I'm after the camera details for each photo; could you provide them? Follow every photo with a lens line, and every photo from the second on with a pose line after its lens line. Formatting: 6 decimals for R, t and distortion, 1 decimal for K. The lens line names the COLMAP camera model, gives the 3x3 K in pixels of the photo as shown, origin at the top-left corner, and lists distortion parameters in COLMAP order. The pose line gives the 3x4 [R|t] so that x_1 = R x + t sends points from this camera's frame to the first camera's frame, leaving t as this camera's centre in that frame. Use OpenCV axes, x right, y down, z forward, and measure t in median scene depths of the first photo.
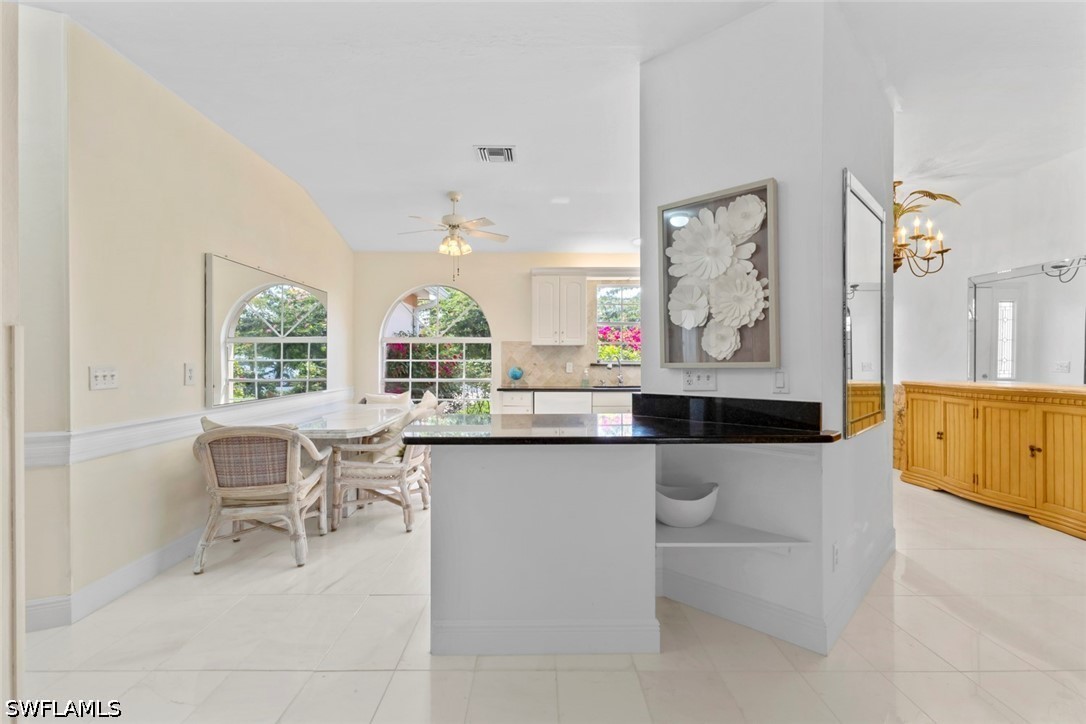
lens RADIAL K [[497.0, 0, 539.5], [0, 497.0, 356.1], [0, 0, 1]] dist [-0.011851, -0.000025]
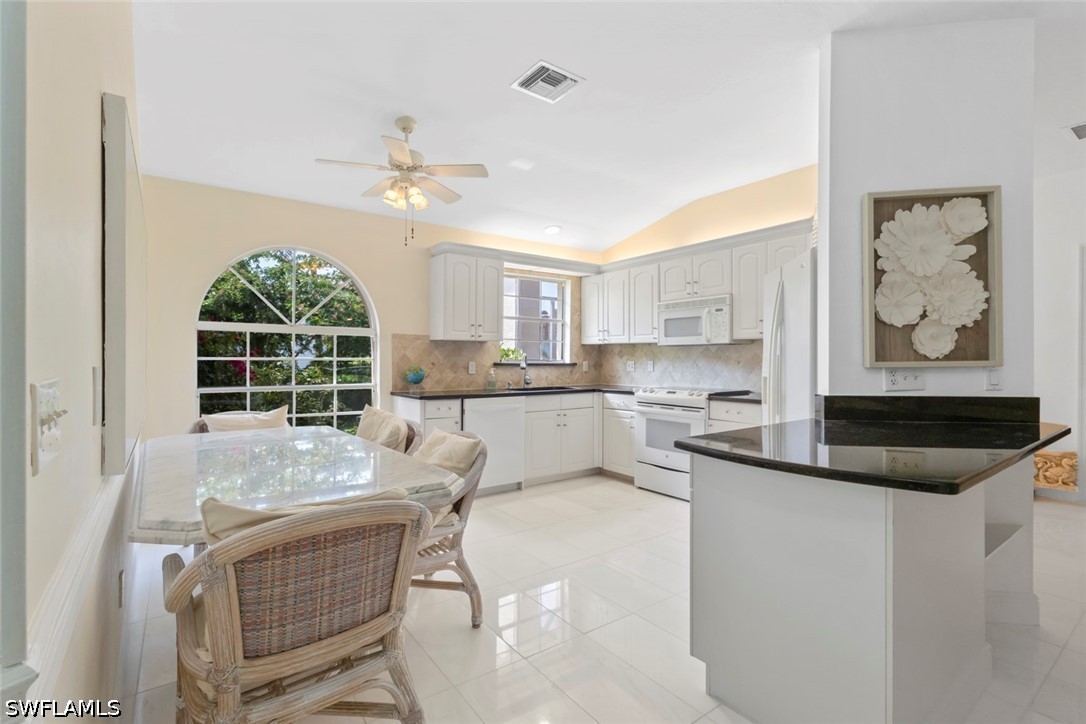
lens RADIAL K [[497.0, 0, 539.5], [0, 497.0, 356.1], [0, 0, 1]] dist [-0.011851, -0.000025]
pose [[0.816731, 0.003100, 0.577010, -0.537524], [-0.004867, 0.999987, 0.001517, 0.002736], [-0.576998, -0.004047, 0.816736, 0.410494]]
